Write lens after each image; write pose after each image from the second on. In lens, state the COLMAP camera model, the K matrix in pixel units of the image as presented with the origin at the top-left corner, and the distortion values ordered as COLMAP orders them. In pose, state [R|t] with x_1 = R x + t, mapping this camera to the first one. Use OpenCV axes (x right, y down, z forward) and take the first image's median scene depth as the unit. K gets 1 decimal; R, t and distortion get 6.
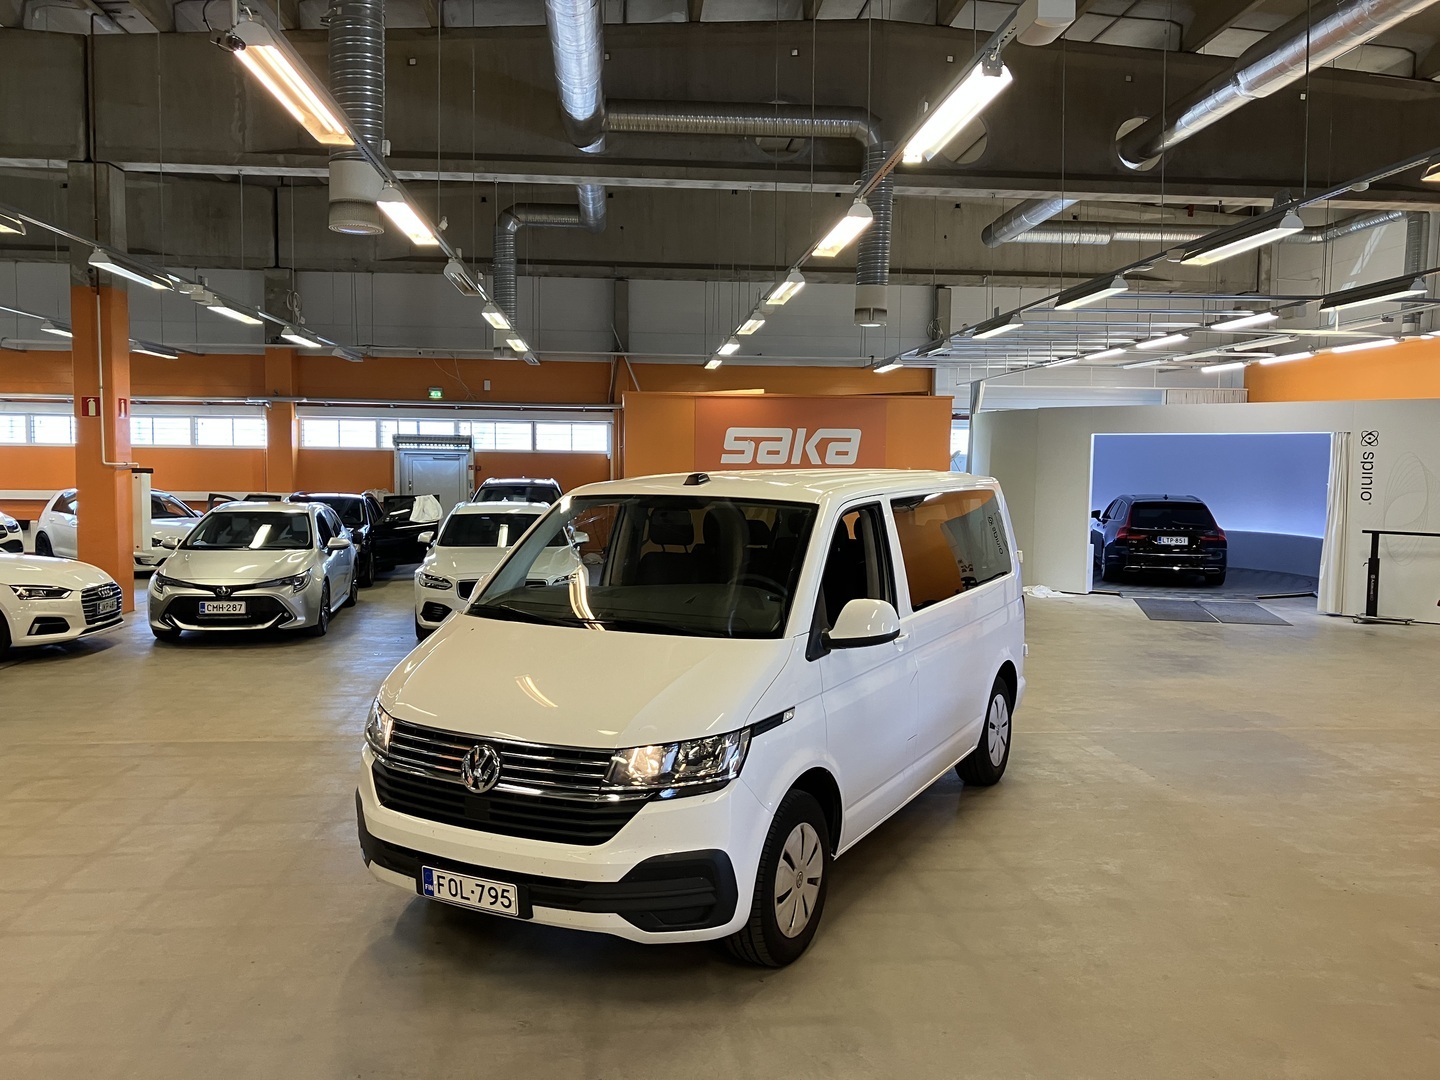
lens RADIAL K [[1184.9, 0, 720.0], [0, 1184.9, 540.0], [0, 0, 1]] dist [0.006345, 0.006702]
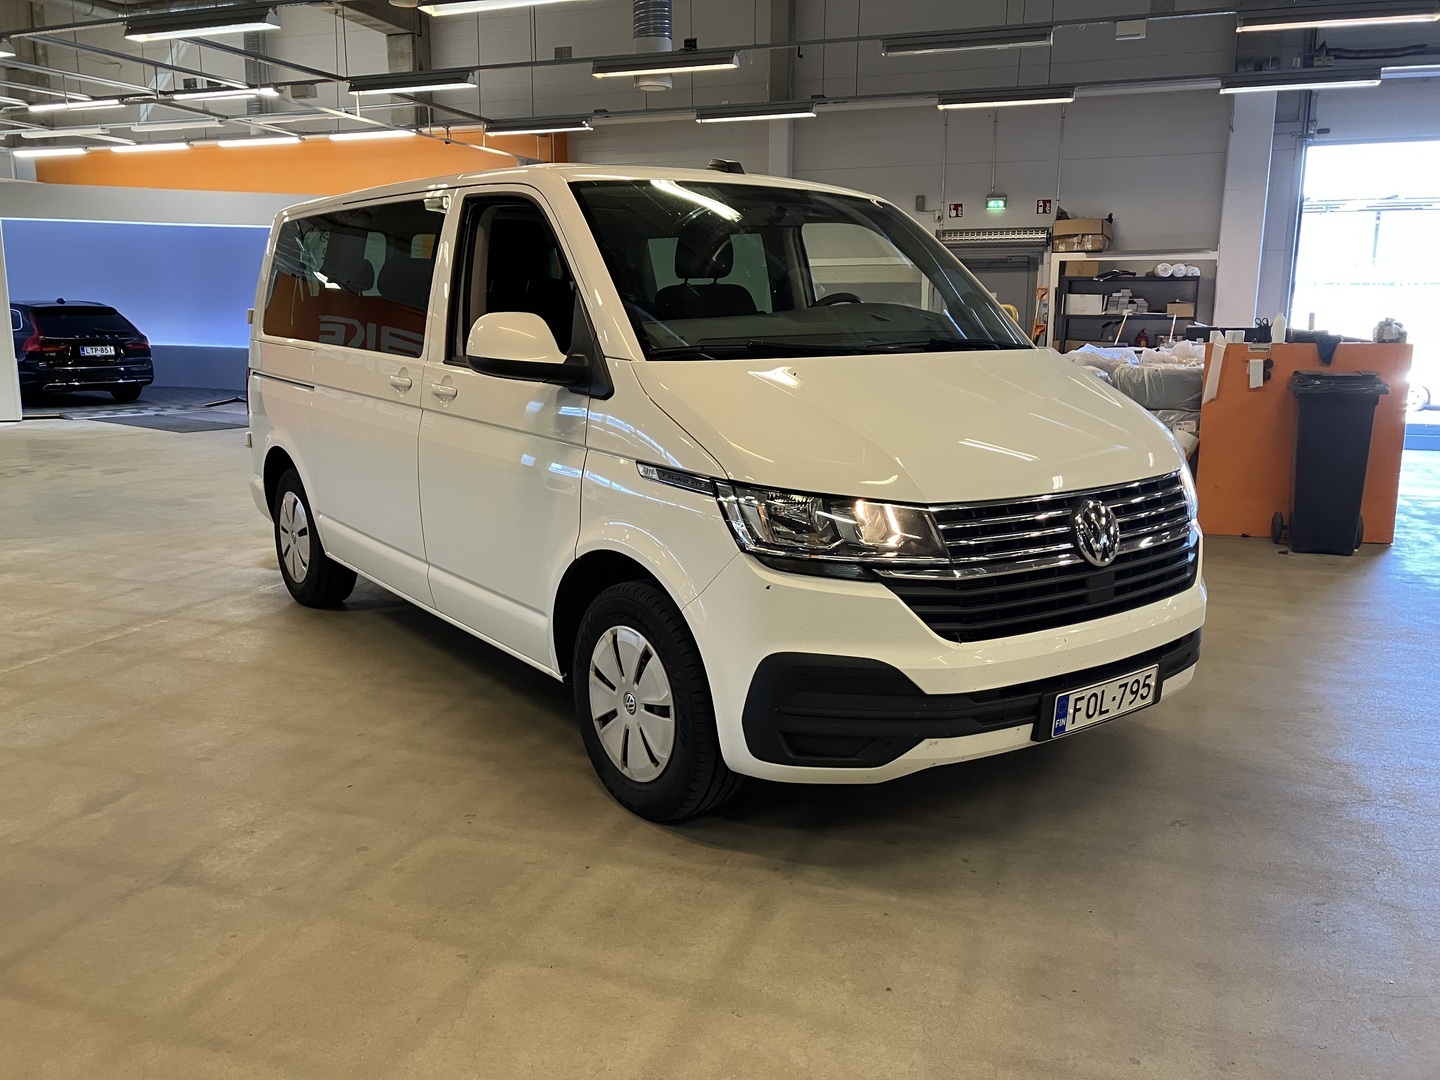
lens RADIAL K [[1184.9, 0, 720.0], [0, 1184.9, 540.0], [0, 0, 1]] dist [0.006345, 0.006702]
pose [[0.425458, -0.182094, 0.886469, -0.672178], [0.061144, 0.983093, 0.172596, 0.044405], [-0.902910, -0.019231, 0.429399, 0.652656]]
